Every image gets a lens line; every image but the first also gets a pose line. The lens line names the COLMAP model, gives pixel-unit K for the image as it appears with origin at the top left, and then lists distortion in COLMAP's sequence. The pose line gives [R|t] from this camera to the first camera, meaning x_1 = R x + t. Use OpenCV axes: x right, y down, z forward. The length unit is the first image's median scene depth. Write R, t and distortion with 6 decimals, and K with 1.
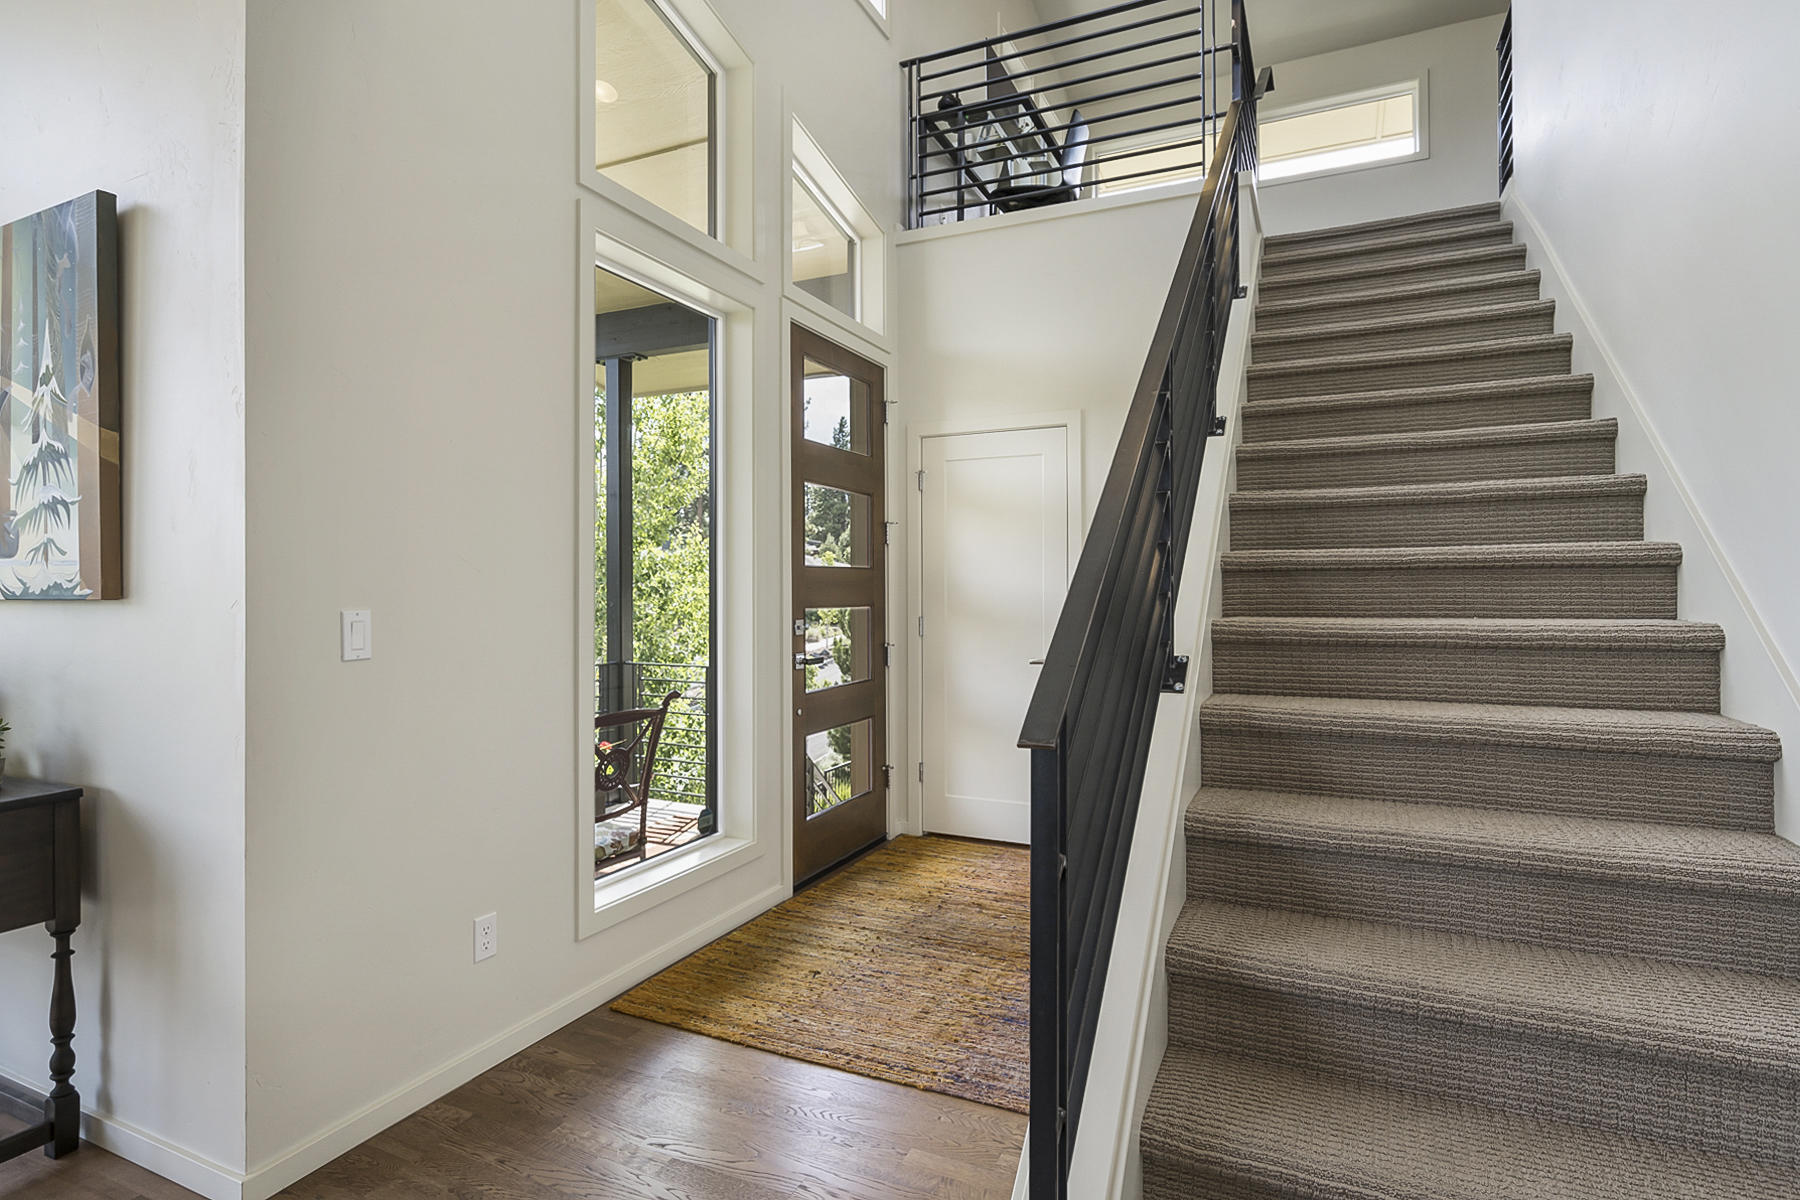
lens RADIAL K [[909.4, 0, 900.4], [0, 909.4, 593.3], [0, 0, 1]] dist [-0.008507, 0.002817]
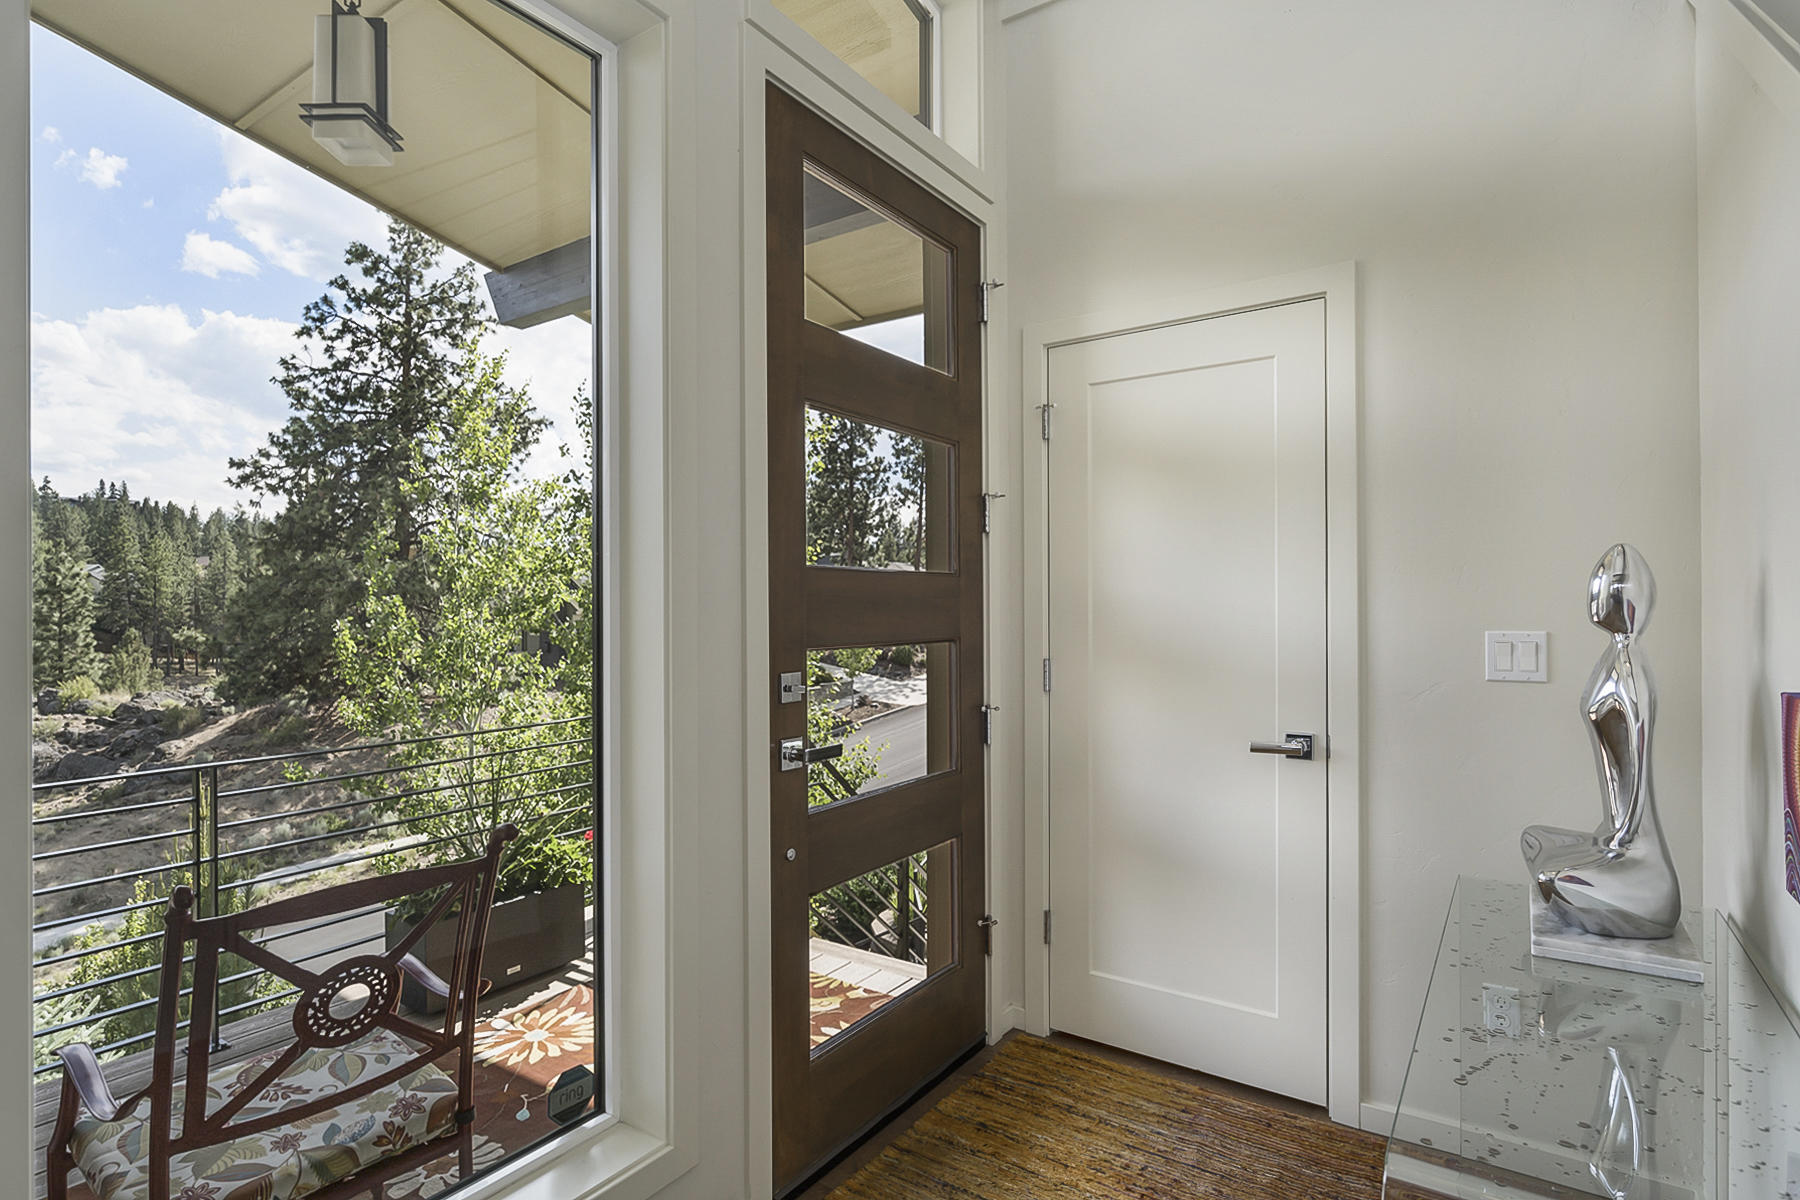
lens RADIAL K [[909.4, 0, 897.1], [0, 909.4, 605.5], [0, 0, 1]] dist [-0.008507, 0.002817]
pose [[0.985349, 0.001369, -0.170546, 0.028295], [-0.002698, 0.999968, -0.007565, -0.003795], [0.170530, 0.007914, 0.985321, 0.430232]]
